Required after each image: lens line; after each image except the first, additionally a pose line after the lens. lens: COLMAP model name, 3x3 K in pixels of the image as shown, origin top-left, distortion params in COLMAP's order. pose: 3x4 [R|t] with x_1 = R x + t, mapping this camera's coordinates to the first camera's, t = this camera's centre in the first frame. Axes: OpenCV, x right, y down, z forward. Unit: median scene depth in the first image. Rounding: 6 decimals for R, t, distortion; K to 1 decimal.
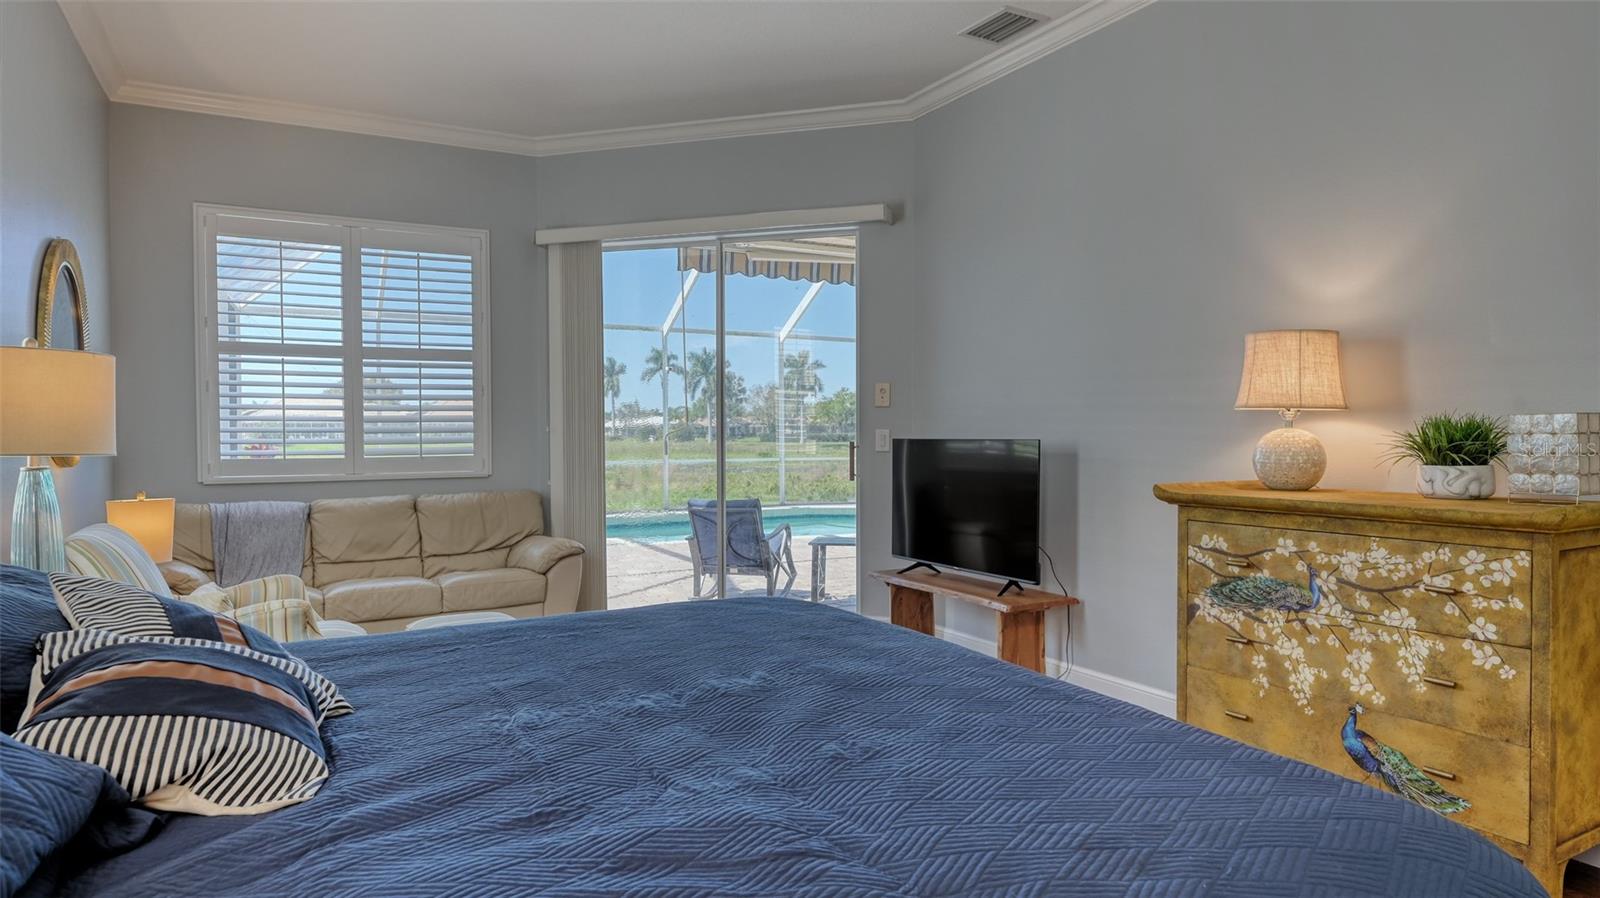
lens RADIAL K [[927.1, 0, 789.1], [0, 927.1, 455.1], [0, 0, 1]] dist [-0.000046, 0.000120]
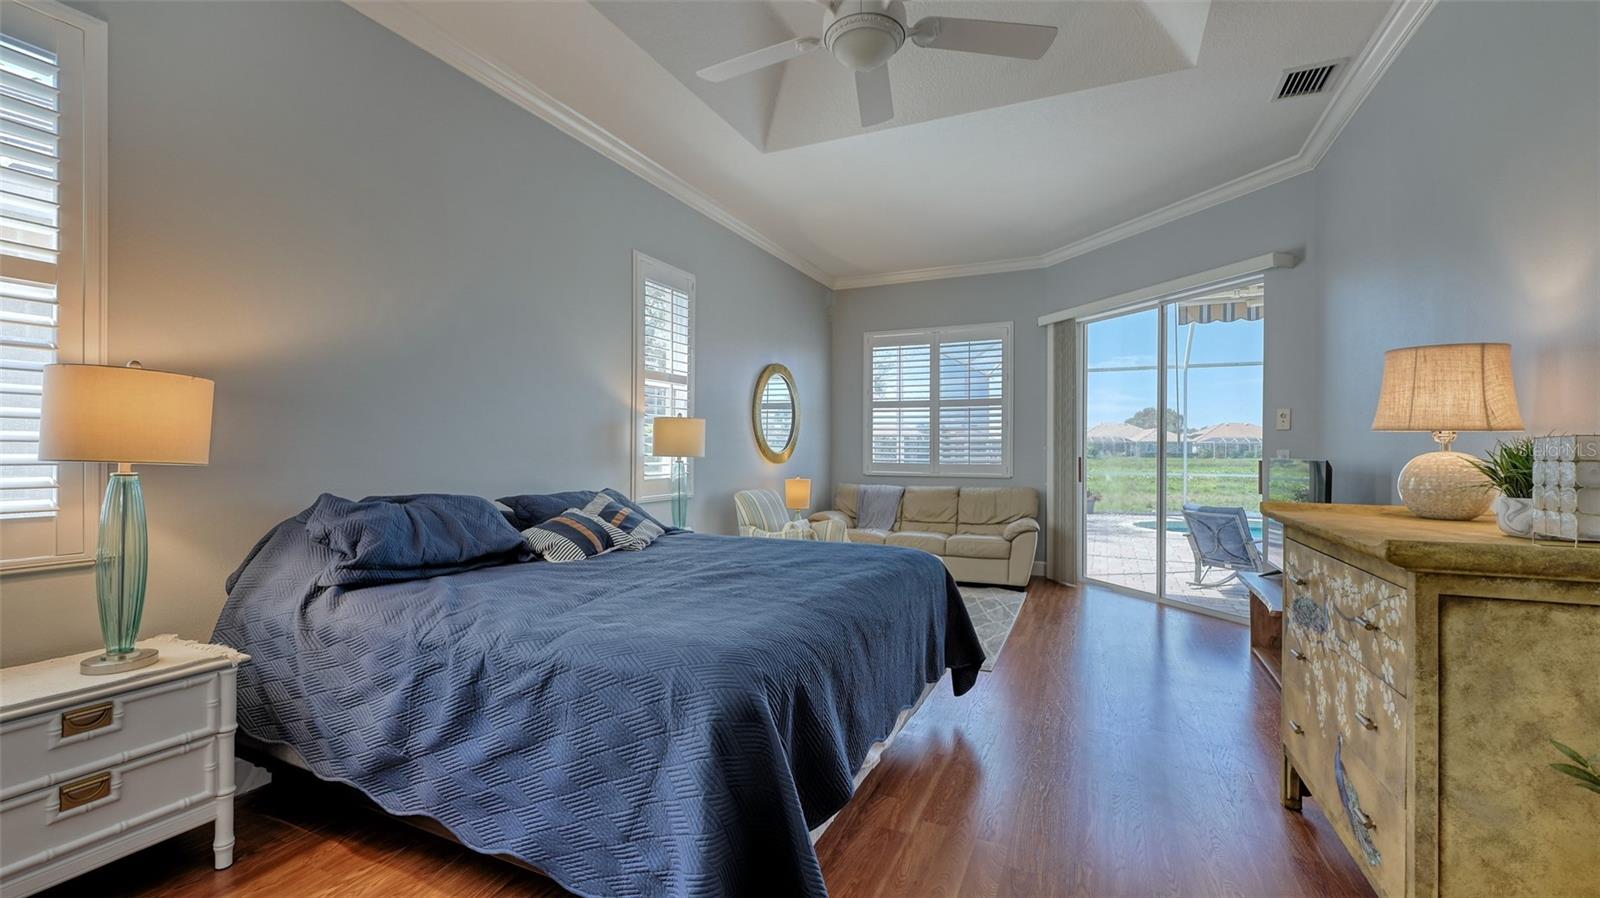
lens RADIAL K [[653.1, 0, 804.3], [0, 653.1, 457.3], [0, 0, 1]] dist [-0.001957, 0.000330]
pose [[0.601193, 0.018081, -0.798899, 0.374010], [-0.028212, 0.999601, 0.001393, -0.003806], [0.798606, 0.021701, 0.601463, 0.059366]]
